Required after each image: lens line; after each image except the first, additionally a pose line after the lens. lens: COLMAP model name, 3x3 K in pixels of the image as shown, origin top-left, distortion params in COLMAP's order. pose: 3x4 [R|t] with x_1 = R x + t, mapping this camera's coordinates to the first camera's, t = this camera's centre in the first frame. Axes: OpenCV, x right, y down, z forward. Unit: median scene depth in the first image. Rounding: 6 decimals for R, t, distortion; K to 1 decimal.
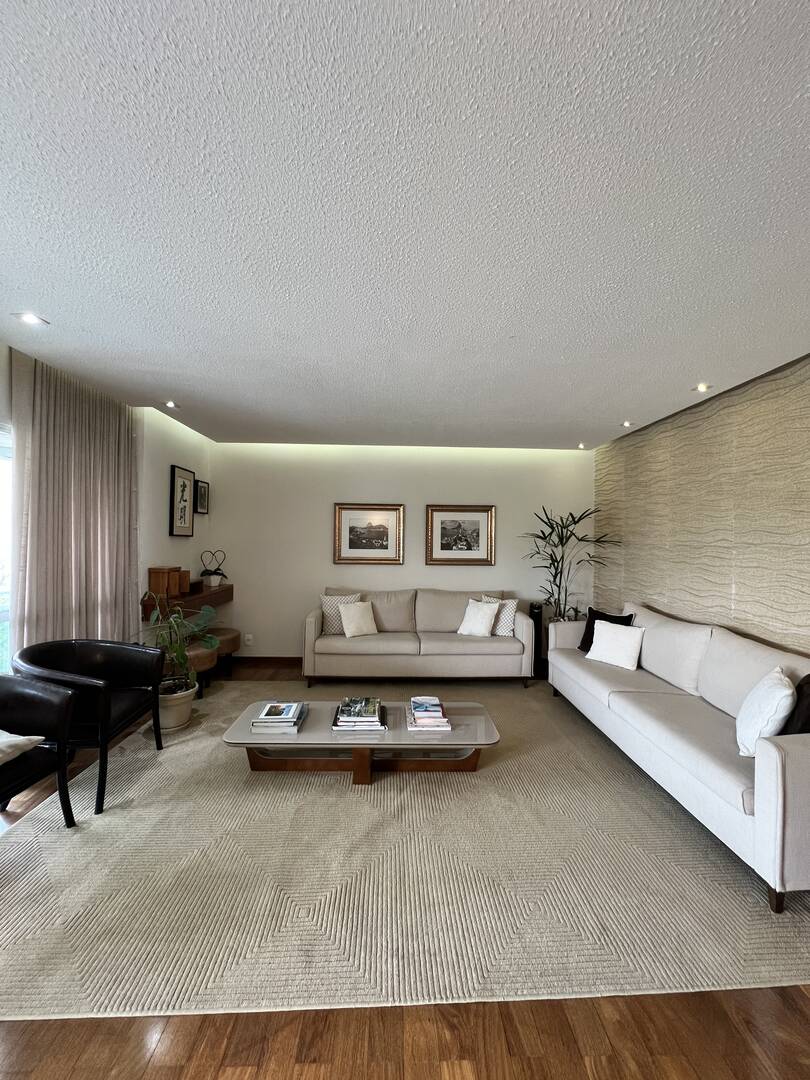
lens RADIAL K [[432.3, 0, 409.1], [0, 432.3, 535.5], [0, 0, 1]] dist [-0.001709, 0.000357]
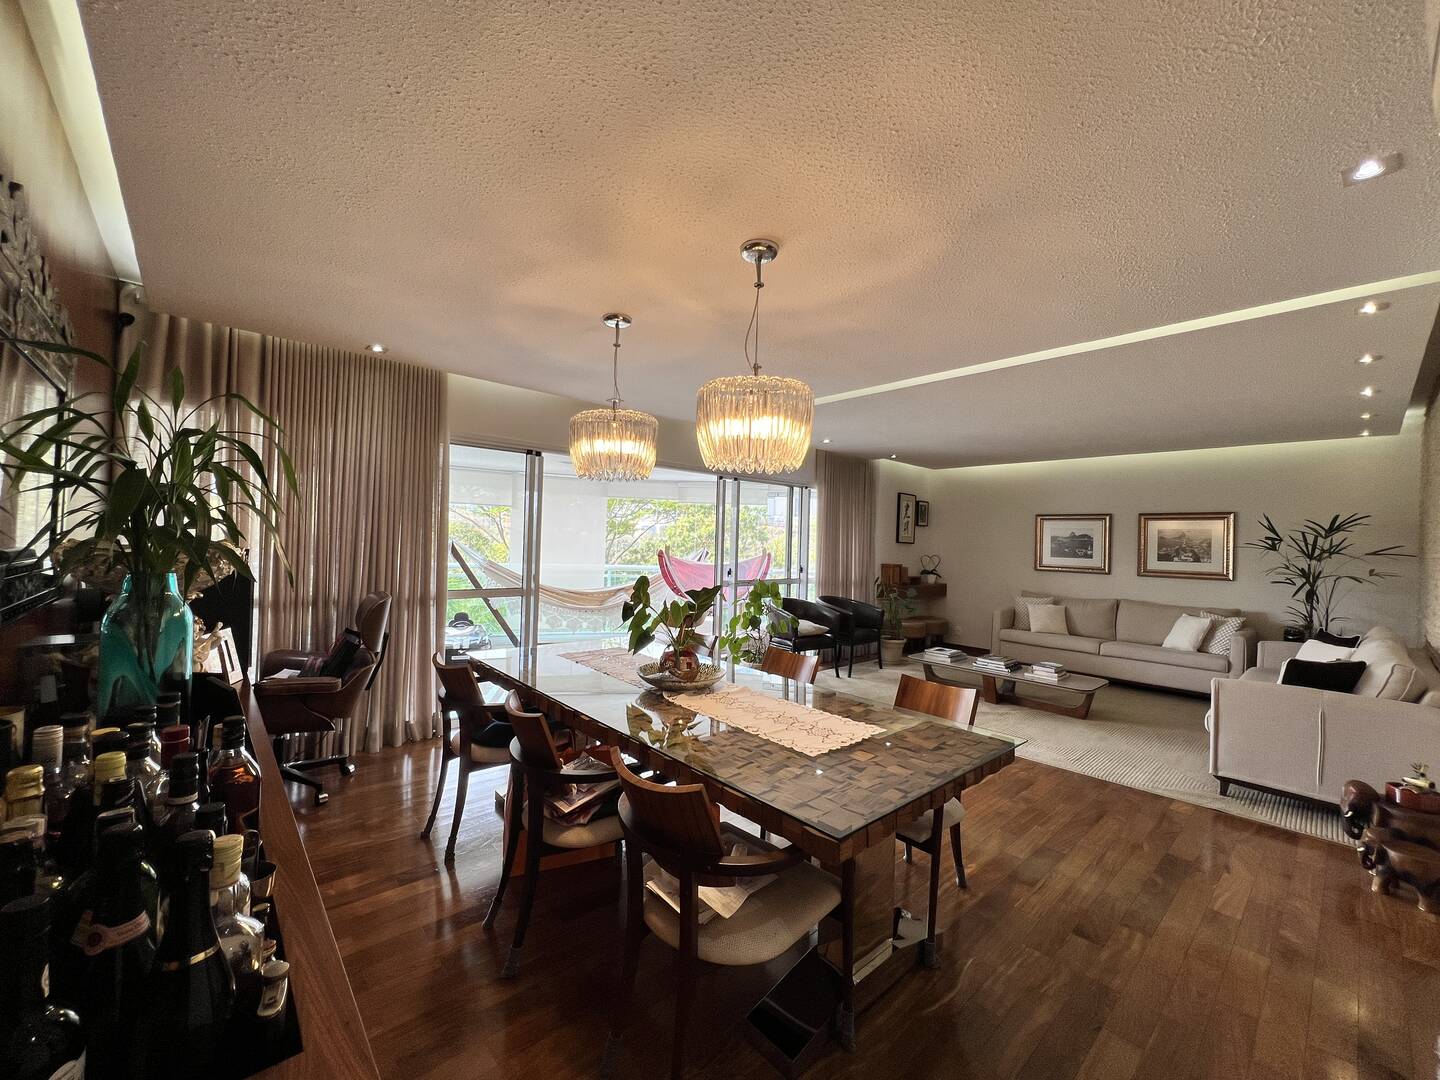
lens RADIAL K [[576.4, 0, 712.9], [0, 576.4, 536.8], [0, 0, 1]] dist [-0.001709, 0.000357]
pose [[0.635638, 0.000513, -0.771987, 0.648680], [-0.017673, 0.999747, -0.013888, 0.023429], [0.771785, 0.022471, 0.635486, -0.826394]]
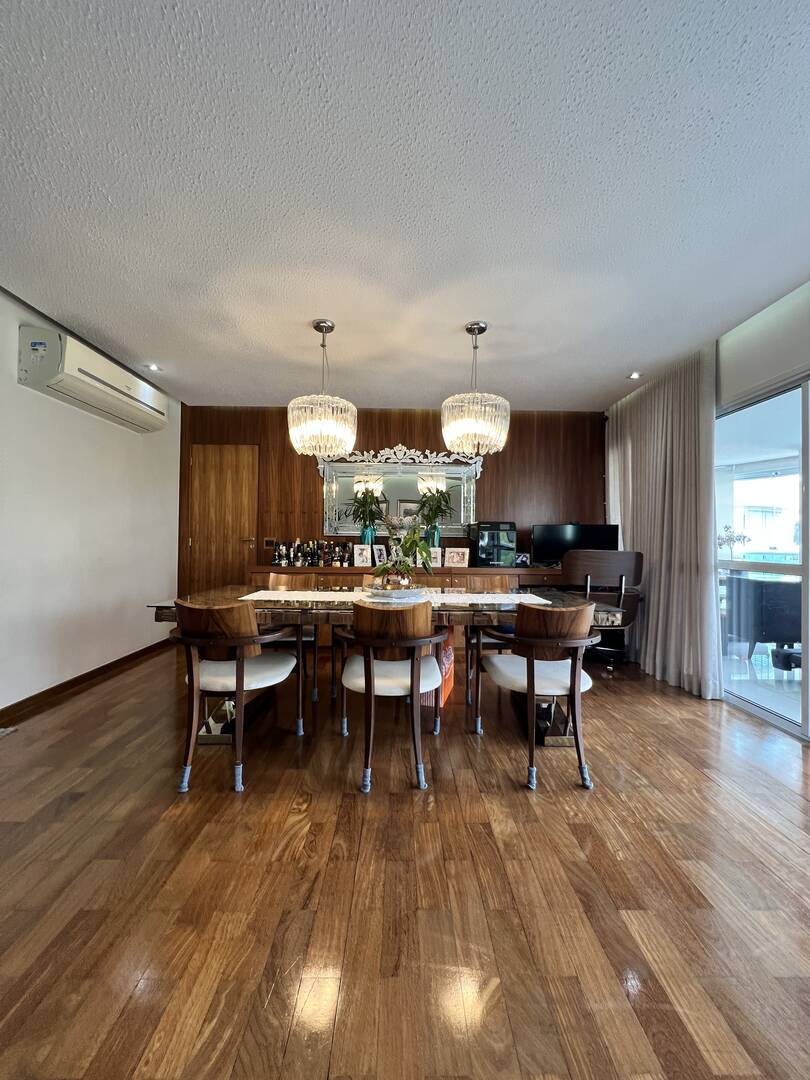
lens RADIAL K [[432.3, 0, 407.2], [0, 432.3, 537.3], [0, 0, 1]] dist [-0.001709, 0.000357]
pose [[-0.999478, -0.022374, 0.023311, -0.014230], [-0.022718, 0.999635, -0.014621, 0.114150], [-0.022976, -0.015143, -0.999621, 0.461178]]
